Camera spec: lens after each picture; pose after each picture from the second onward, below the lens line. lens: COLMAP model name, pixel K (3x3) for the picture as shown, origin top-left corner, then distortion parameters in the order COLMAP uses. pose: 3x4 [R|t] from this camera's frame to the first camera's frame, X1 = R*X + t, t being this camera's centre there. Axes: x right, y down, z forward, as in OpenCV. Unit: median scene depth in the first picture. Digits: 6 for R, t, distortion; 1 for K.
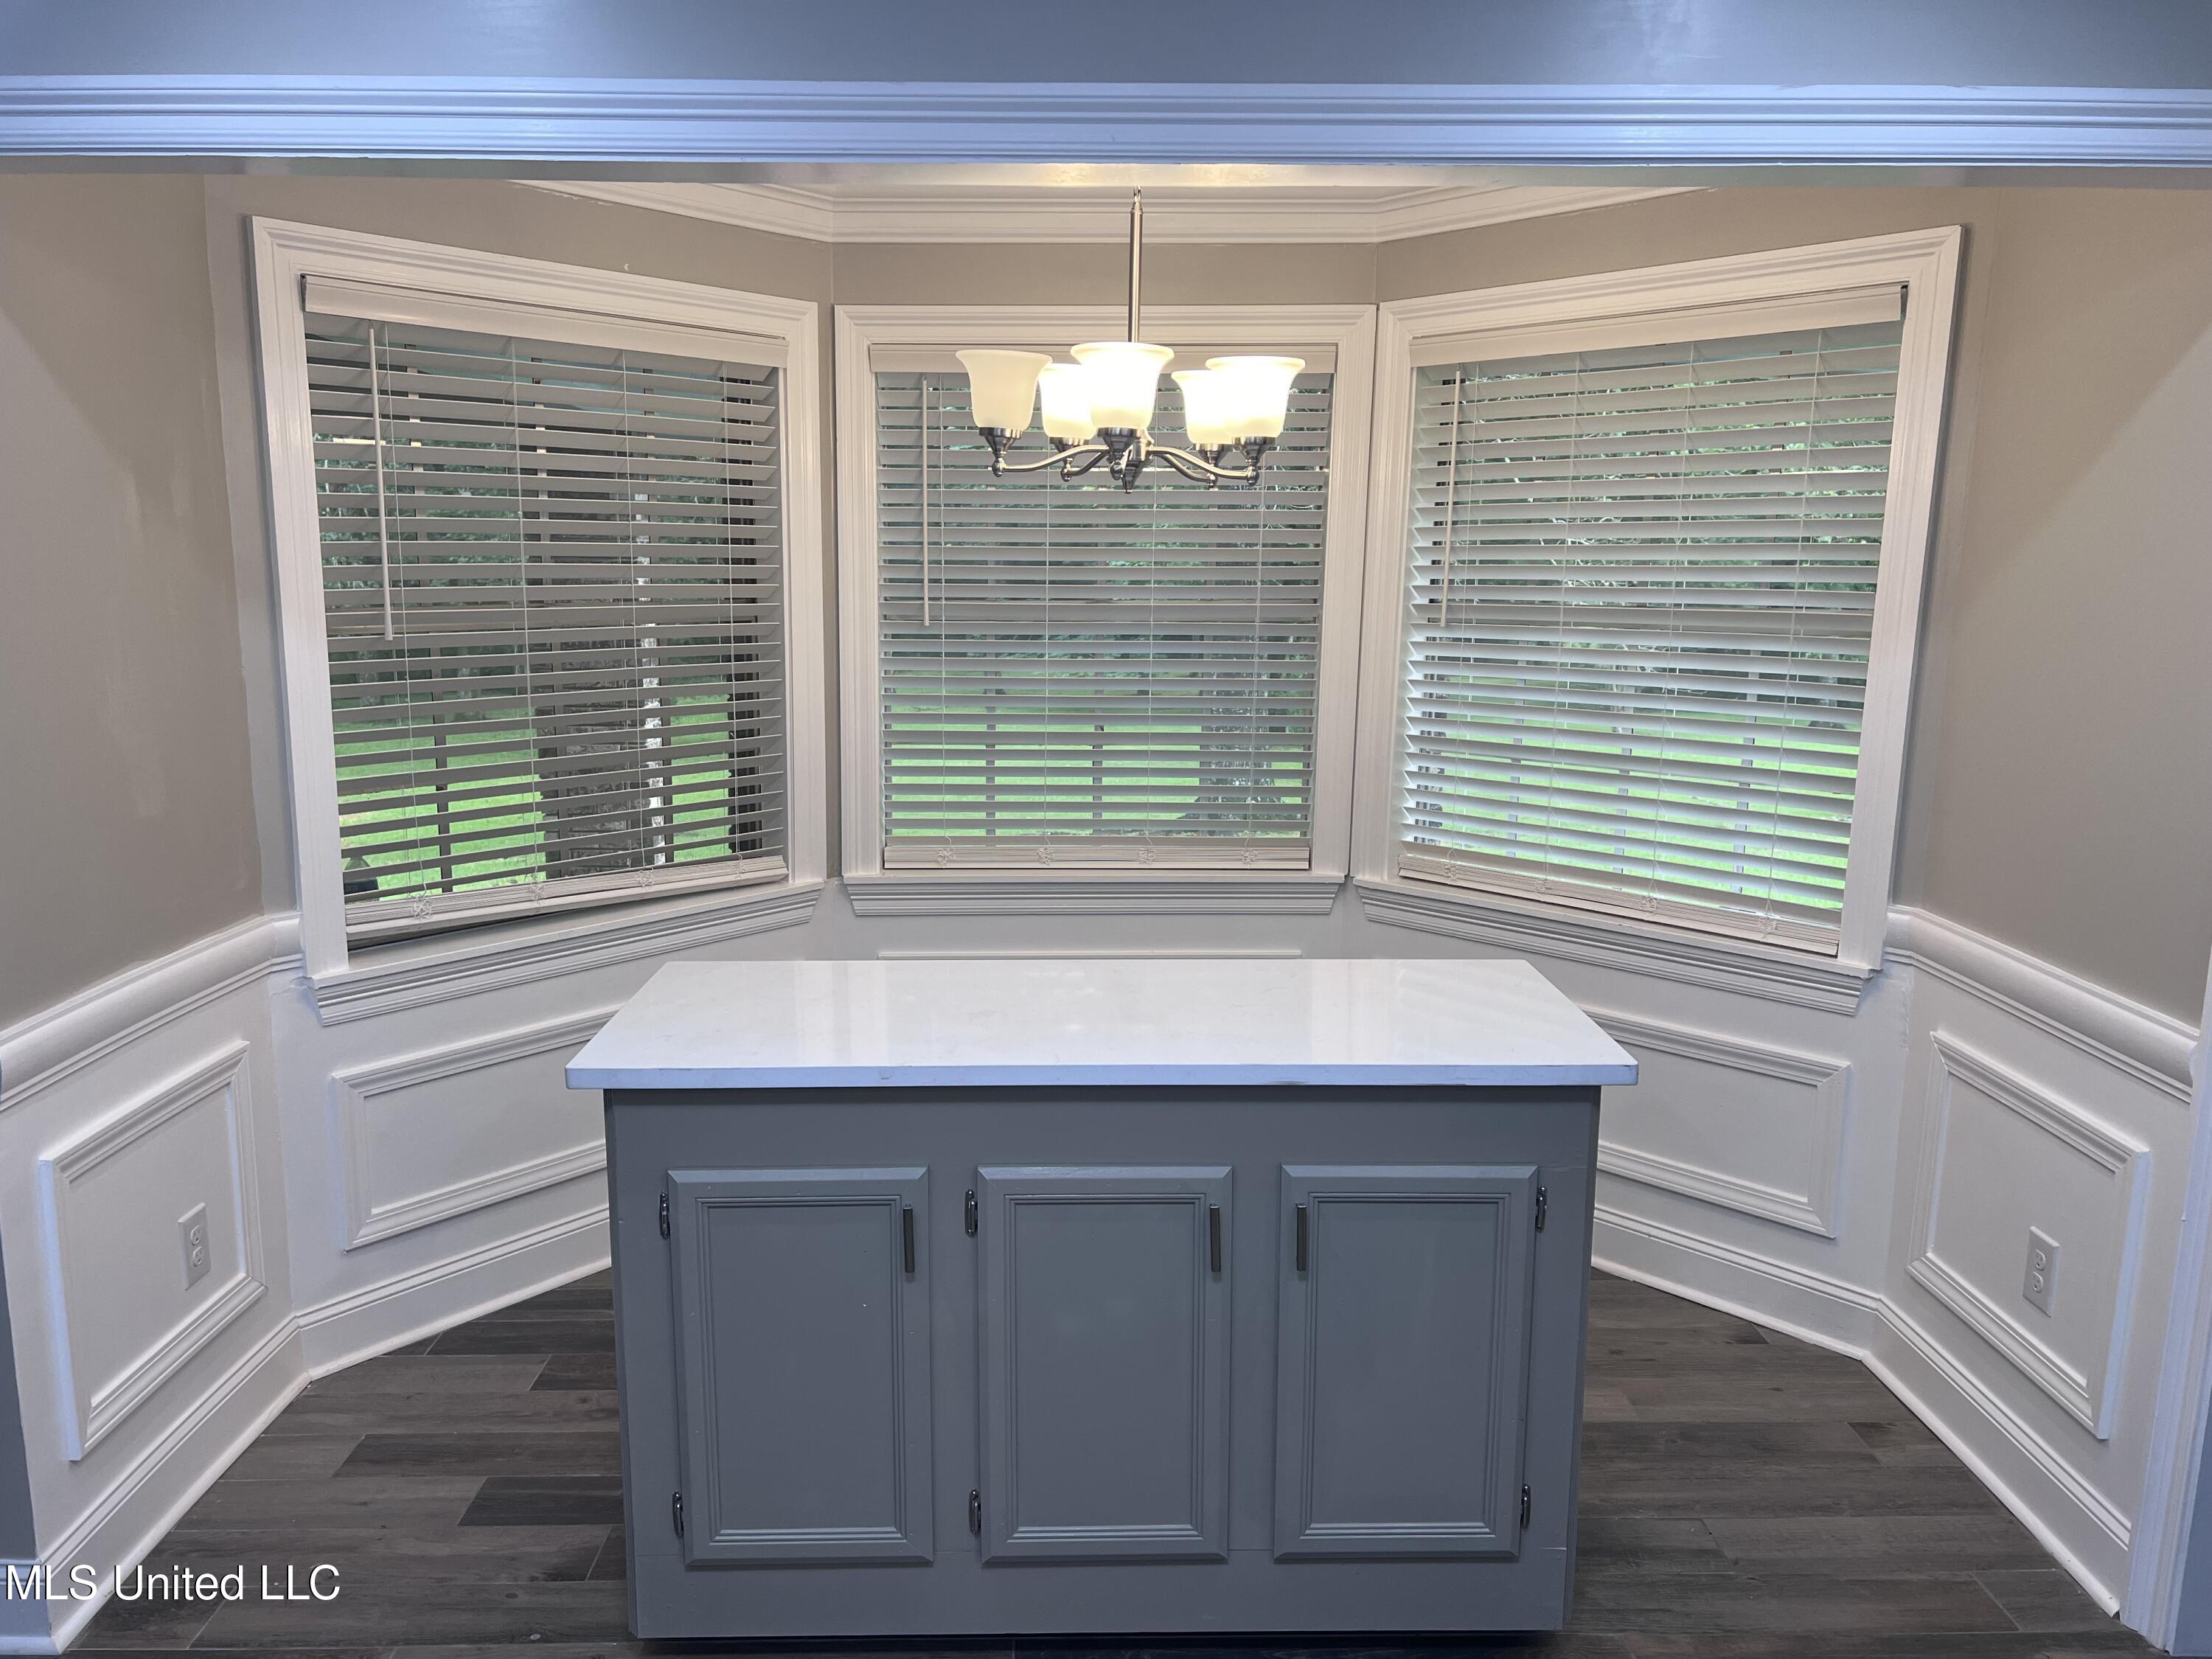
lens RADIAL K [[1654.3, 0, 1096.8], [0, 1654.3, 834.9], [0, 0, 1]] dist [0.065333, -0.072340]
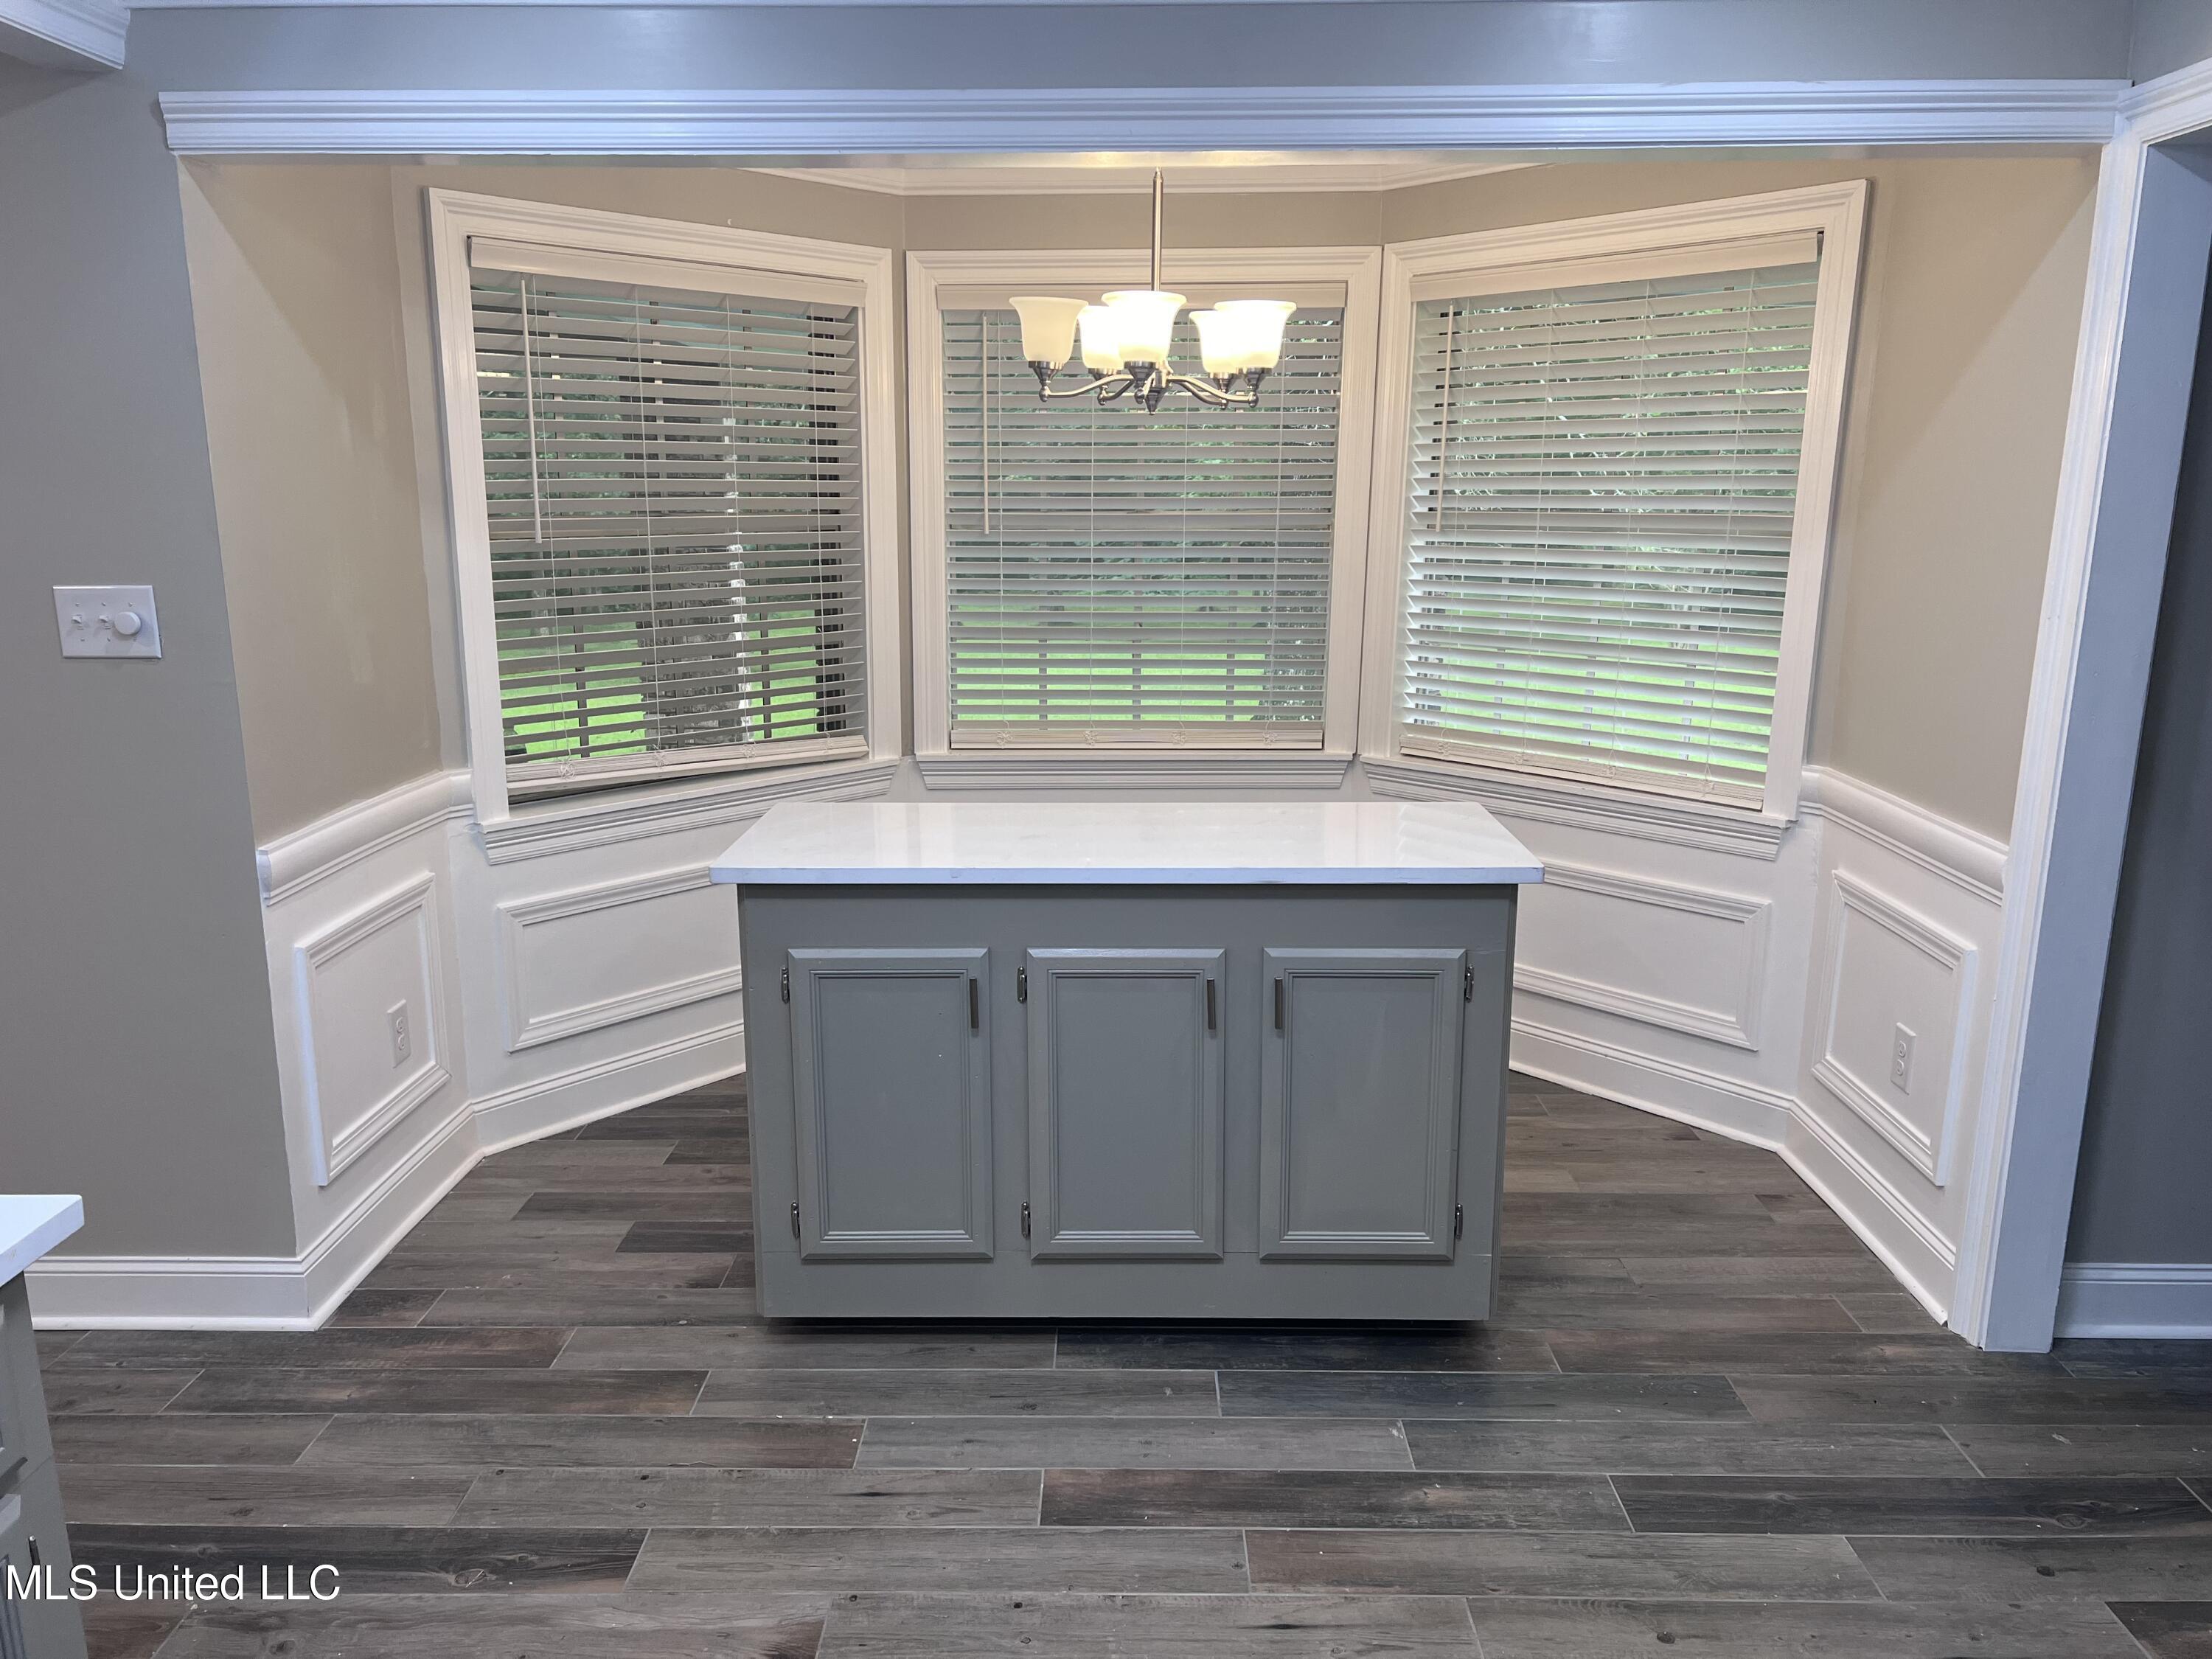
lens RADIAL K [[1654.3, 0, 1106.7], [0, 1654.3, 833.2], [0, 0, 1]] dist [0.065333, -0.072340]
pose [[0.999484, 0.001948, -0.032075, 0.023120], [-0.000569, 0.999077, 0.042960, 0.042055], [0.032129, -0.042920, 0.998562, -0.201584]]
